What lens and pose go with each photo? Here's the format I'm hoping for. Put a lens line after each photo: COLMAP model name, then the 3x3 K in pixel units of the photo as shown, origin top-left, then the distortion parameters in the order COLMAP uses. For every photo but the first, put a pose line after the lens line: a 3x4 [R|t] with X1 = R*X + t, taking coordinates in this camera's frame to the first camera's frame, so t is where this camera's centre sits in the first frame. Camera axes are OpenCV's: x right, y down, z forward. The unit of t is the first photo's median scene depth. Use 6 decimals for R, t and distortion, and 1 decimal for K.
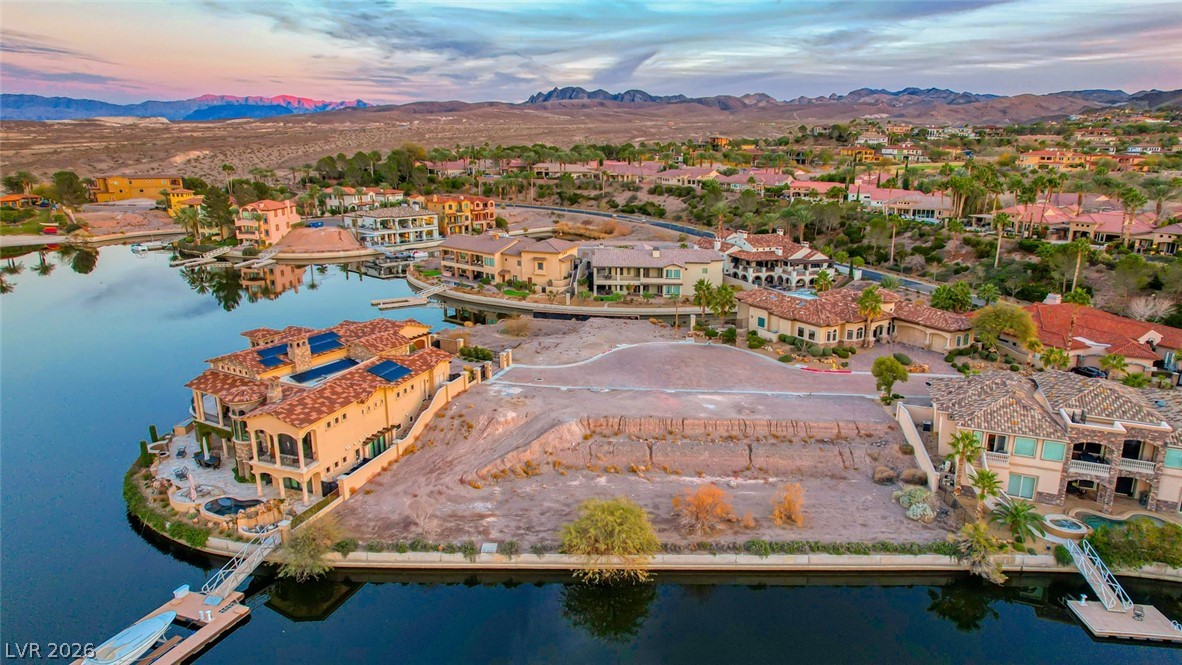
lens RADIAL K [[740.9, 0, 604.7], [0, 740.9, 359.9], [0, 0, 1]] dist [-0.025674, 0.033273]
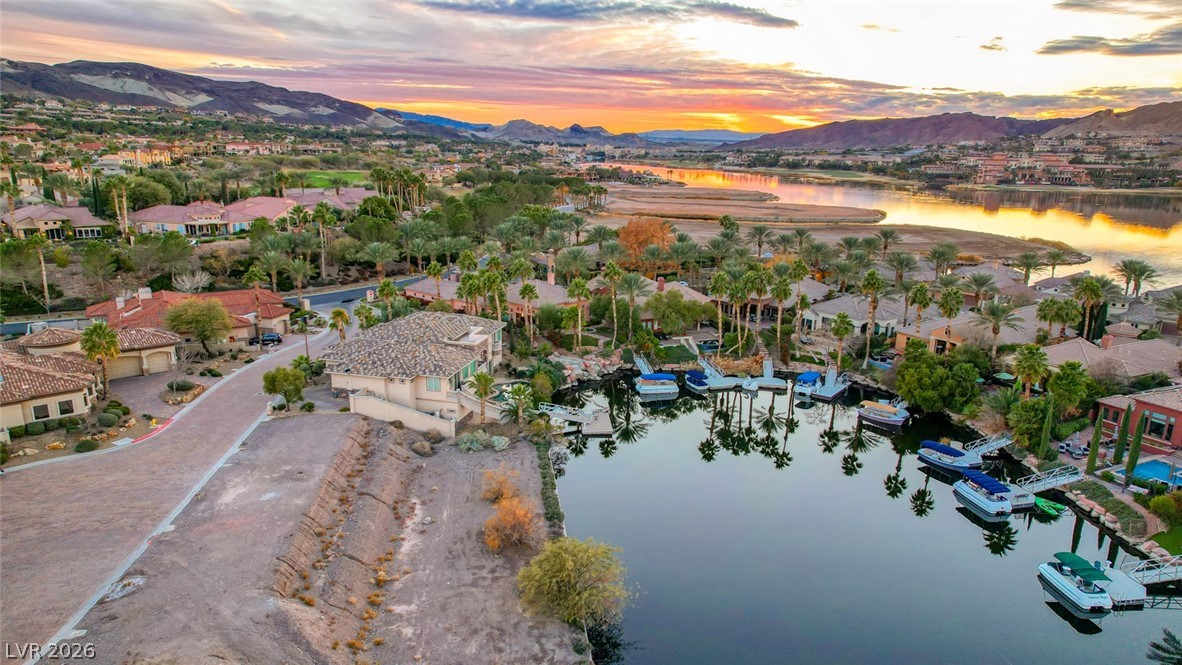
lens RADIAL K [[755.6, 0, 595.2], [0, 755.6, 334.1], [0, 0, 1]] dist [-0.046967, 0.071693]
pose [[-0.116905, -0.265134, 0.957098, -0.460800], [0.269433, 0.919097, 0.287517, -0.172760], [-0.955897, 0.291486, -0.036011, 0.531391]]
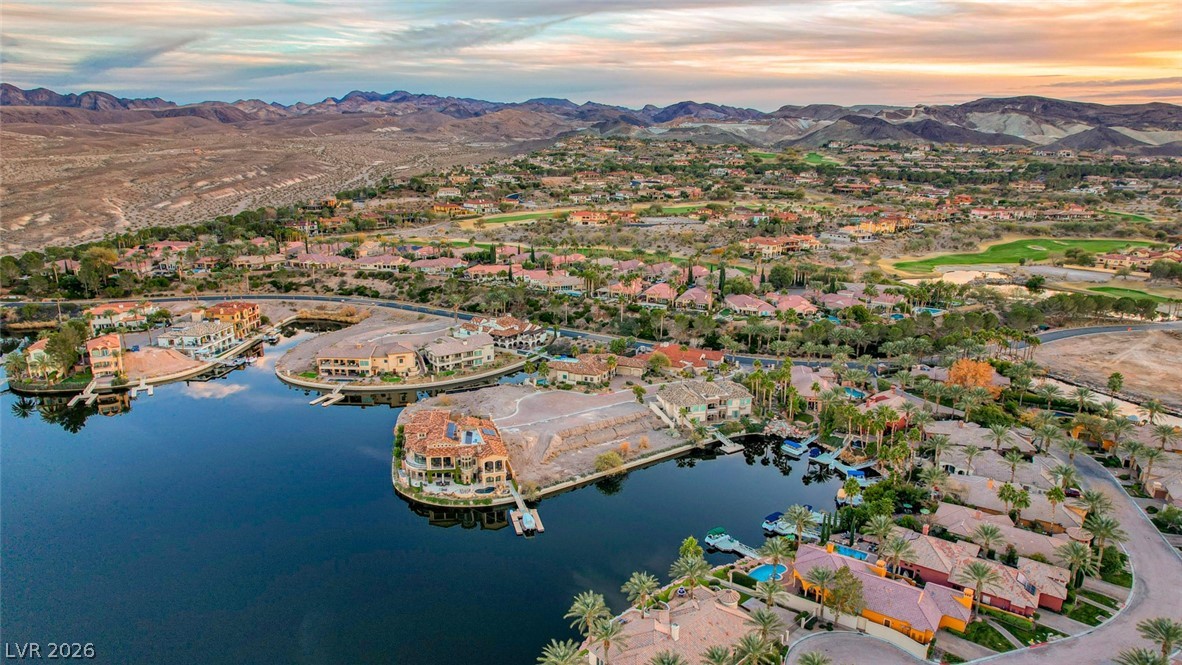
lens RADIAL K [[758.2, 0, 575.6], [0, 758.2, 334.2], [0, 0, 1]] dist [-0.033196, 0.053418]
pose [[0.829171, -0.154036, 0.537353, -1.021746], [0.174524, 0.984568, 0.012932, -0.214758], [-0.531053, 0.083058, 0.843258, -0.983748]]
